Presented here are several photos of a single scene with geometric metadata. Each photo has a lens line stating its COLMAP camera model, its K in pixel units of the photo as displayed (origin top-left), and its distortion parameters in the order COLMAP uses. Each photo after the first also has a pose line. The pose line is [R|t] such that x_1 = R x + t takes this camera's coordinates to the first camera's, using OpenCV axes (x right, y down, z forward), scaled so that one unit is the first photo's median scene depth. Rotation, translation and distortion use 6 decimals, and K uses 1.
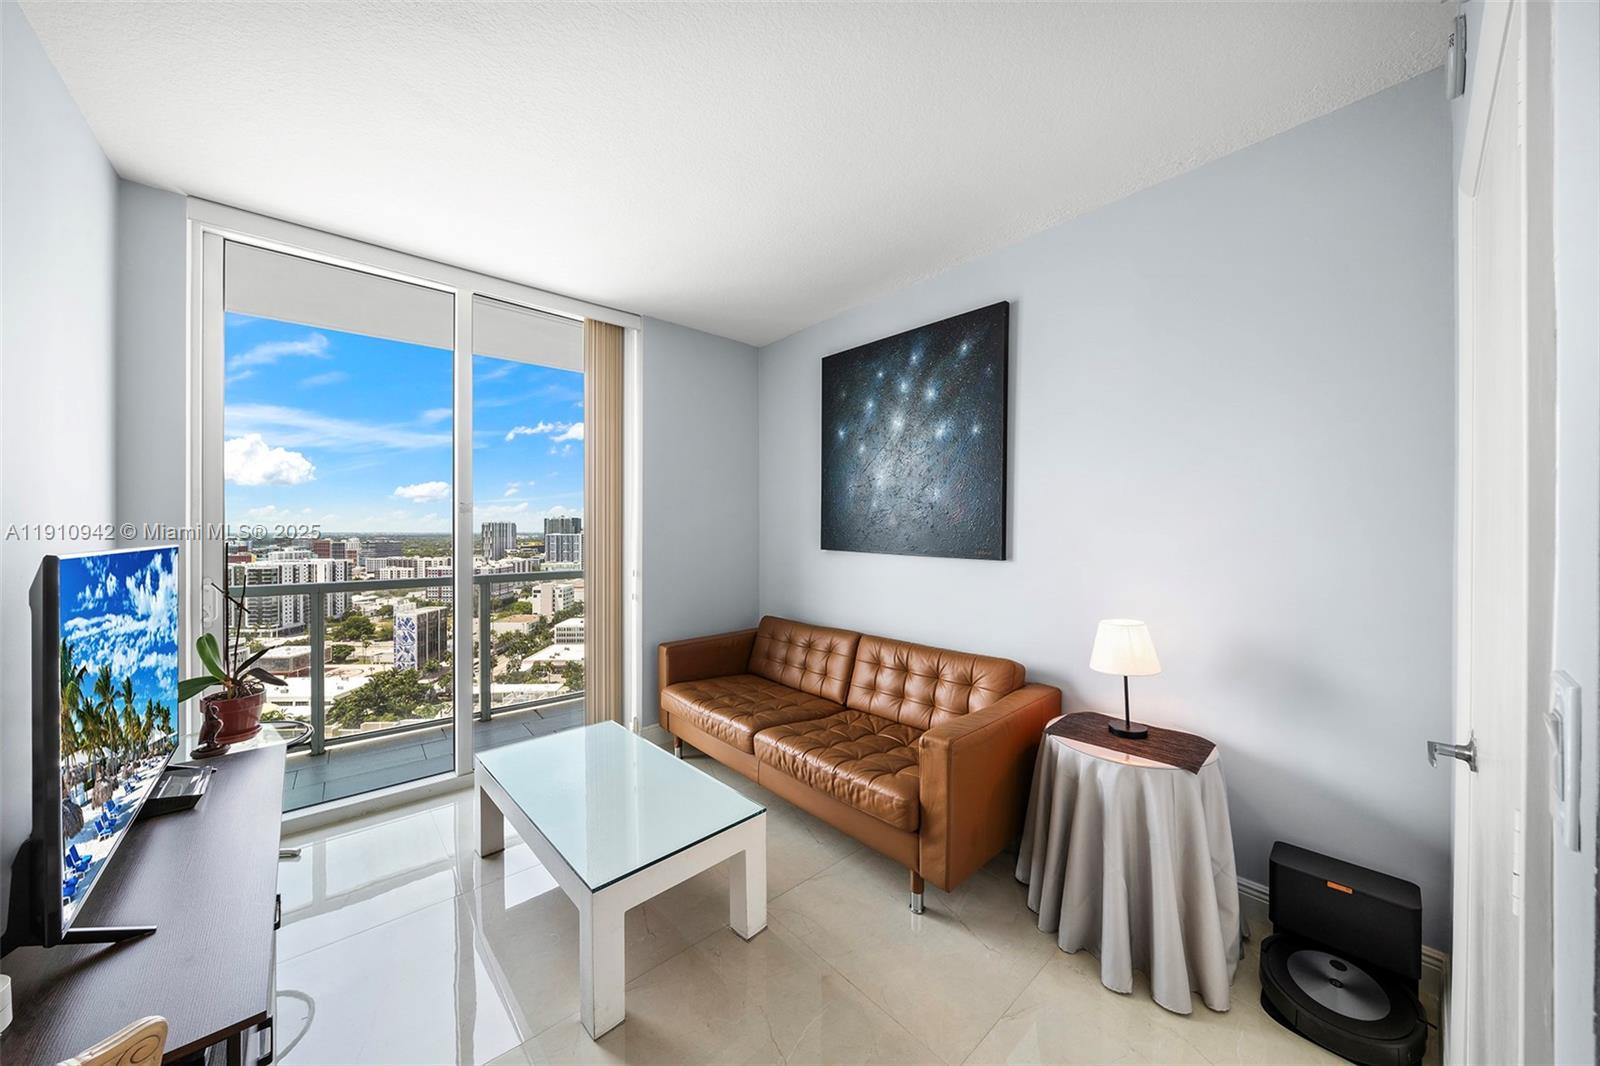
lens RADIAL K [[542.7, 0, 810.3], [0, 542.7, 525.0], [0, 0, 1]] dist [-0.001127, -0.000085]
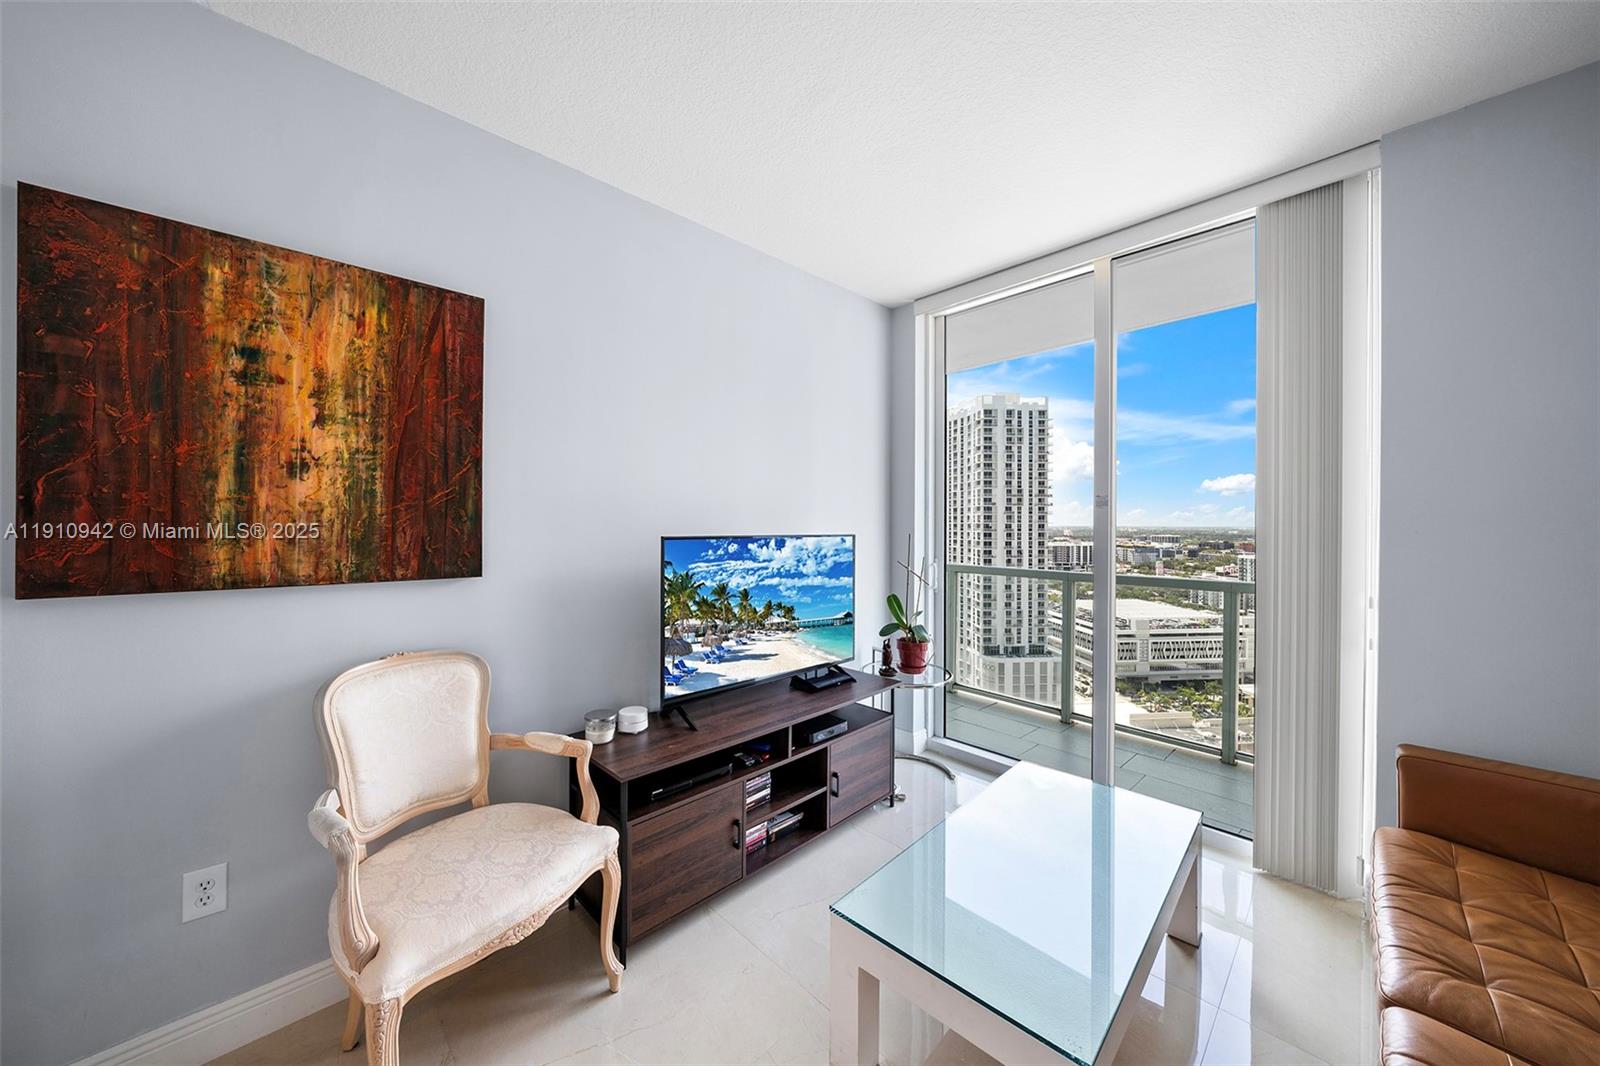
lens RADIAL K [[542.7, 0, 807.1], [0, 542.7, 525.2], [0, 0, 1]] dist [-0.001127, -0.000085]
pose [[0.022452, 0.004781, -0.999736, 0.246682], [-0.007783, 0.999959, 0.004607, 0.012393], [0.999718, 0.007678, 0.022488, 0.437703]]
